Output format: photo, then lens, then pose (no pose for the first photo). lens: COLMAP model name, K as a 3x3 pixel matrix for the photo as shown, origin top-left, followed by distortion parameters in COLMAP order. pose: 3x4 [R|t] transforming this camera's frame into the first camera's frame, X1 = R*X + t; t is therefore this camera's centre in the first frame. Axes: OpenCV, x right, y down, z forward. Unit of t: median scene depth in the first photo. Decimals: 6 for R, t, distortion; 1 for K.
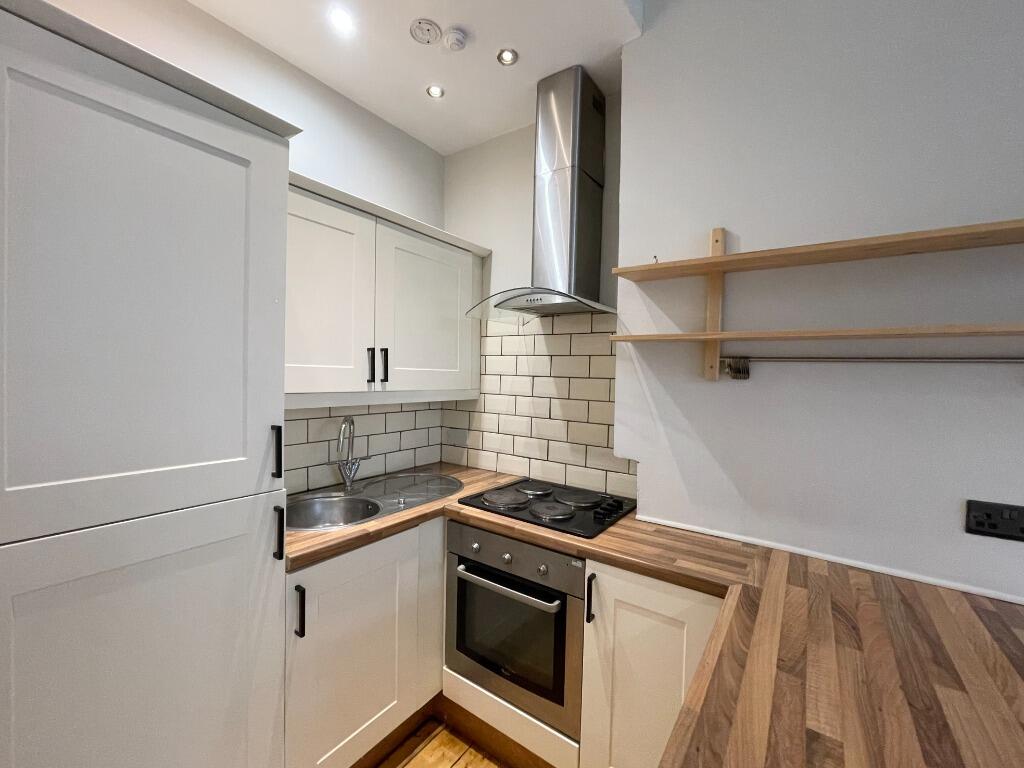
lens RADIAL K [[427.1, 0, 512.0], [0, 427.1, 384.0], [0, 0, 1]] dist [-0.000704, 0.000119]
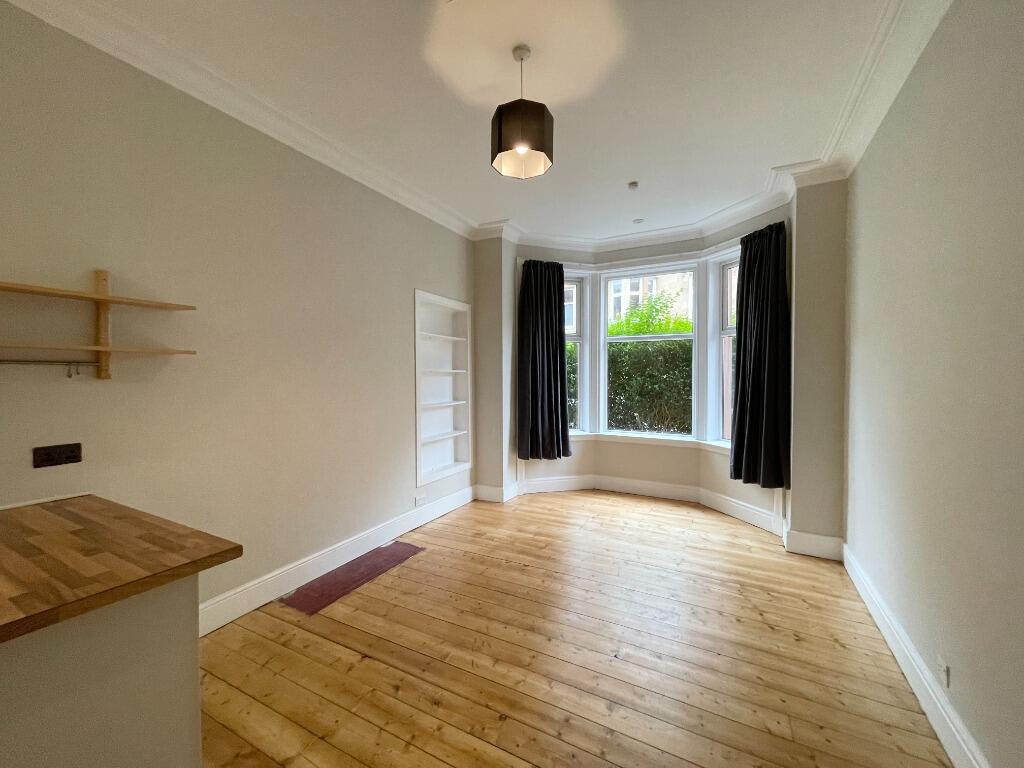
lens RADIAL K [[417.9, 0, 512.0], [0, 417.9, 384.0], [0, 0, 1]] dist [0.001118, 0.000109]
pose [[-0.127280, -0.052844, 0.990458, -0.517615], [0.027297, 0.998015, 0.056755, -0.010262], [-0.991491, 0.034260, -0.125584, -0.436999]]
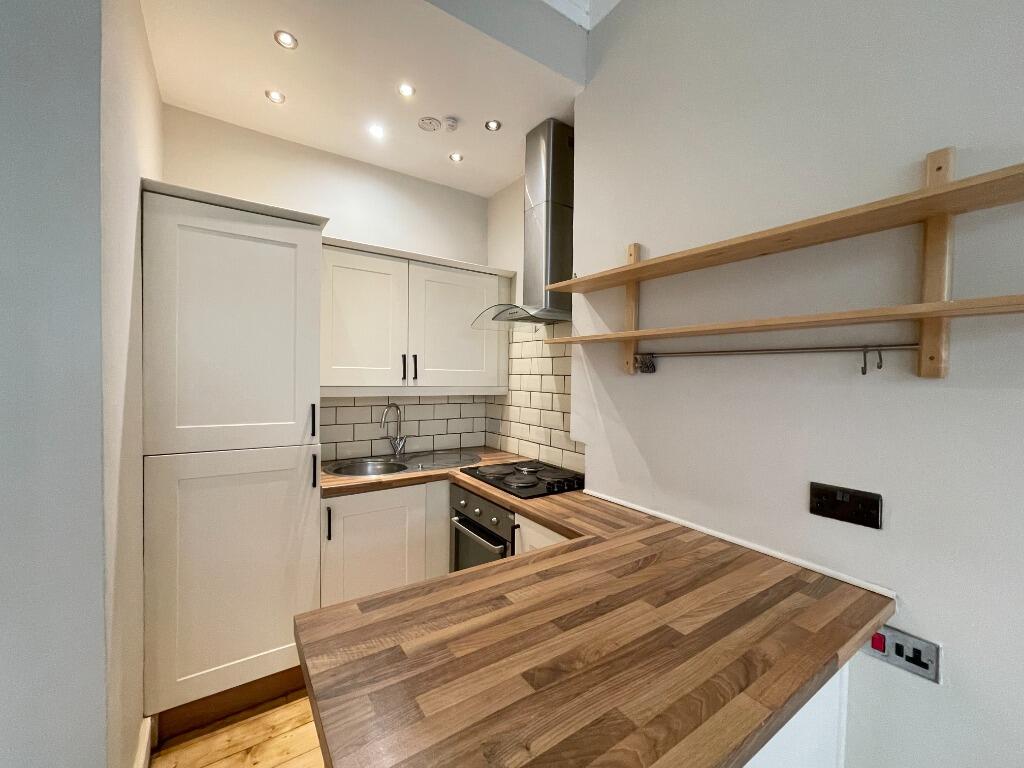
lens RADIAL K [[417.9, 0, 512.0], [0, 417.9, 384.0], [0, 0, 1]] dist [0.001118, 0.000109]
pose [[0.938582, -0.002491, -0.345048, 0.502213], [-0.001865, 0.999923, -0.012295, 0.028952], [0.345052, 0.012183, 0.938505, -0.161610]]
